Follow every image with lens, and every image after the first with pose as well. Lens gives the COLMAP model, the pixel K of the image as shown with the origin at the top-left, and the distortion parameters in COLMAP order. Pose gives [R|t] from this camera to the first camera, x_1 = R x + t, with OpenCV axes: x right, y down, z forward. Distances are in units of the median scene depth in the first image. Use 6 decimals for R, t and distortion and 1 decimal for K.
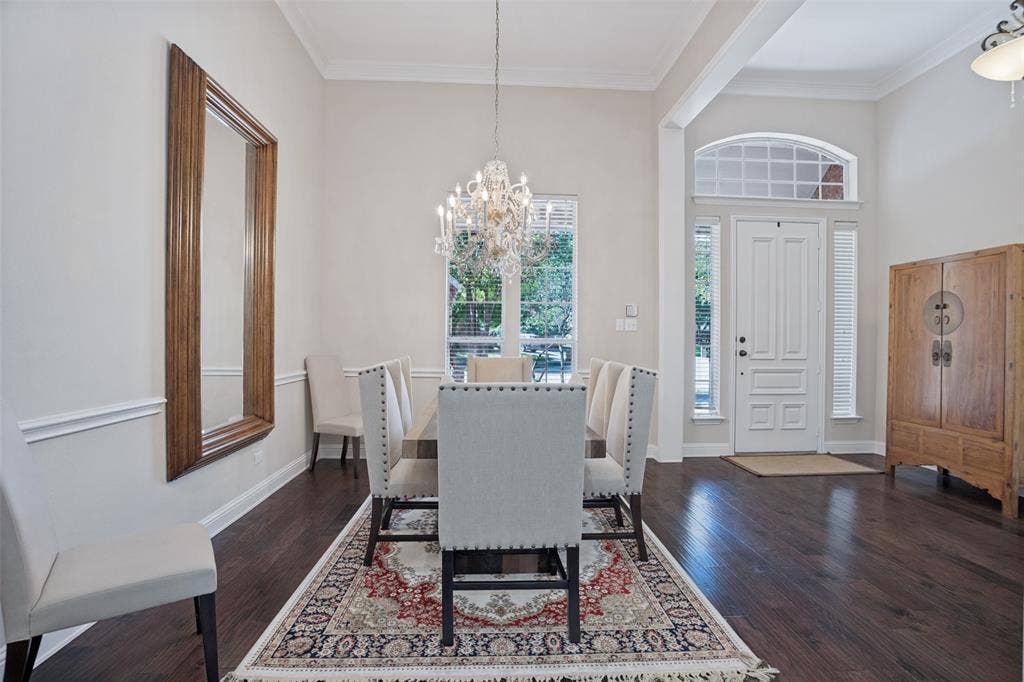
lens RADIAL K [[501.1, 0, 512.0], [0, 501.1, 341.0], [0, 0, 1]] dist [-0.062837, 0.025766]
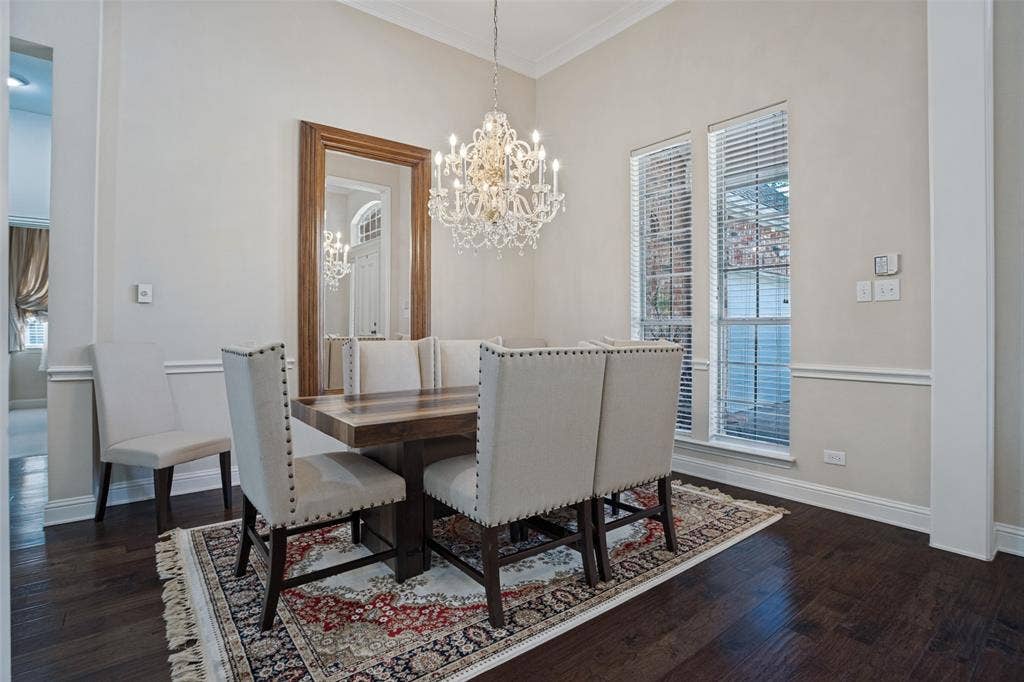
lens RADIAL K [[501.1, 0, 512.0], [0, 501.1, 341.0], [0, 0, 1]] dist [-0.062837, 0.025766]
pose [[0.571692, 0.006188, -0.820445, 0.934570], [-0.001899, 0.999979, 0.006219, 0.048942], [0.820466, -0.001997, 0.571692, 0.698911]]
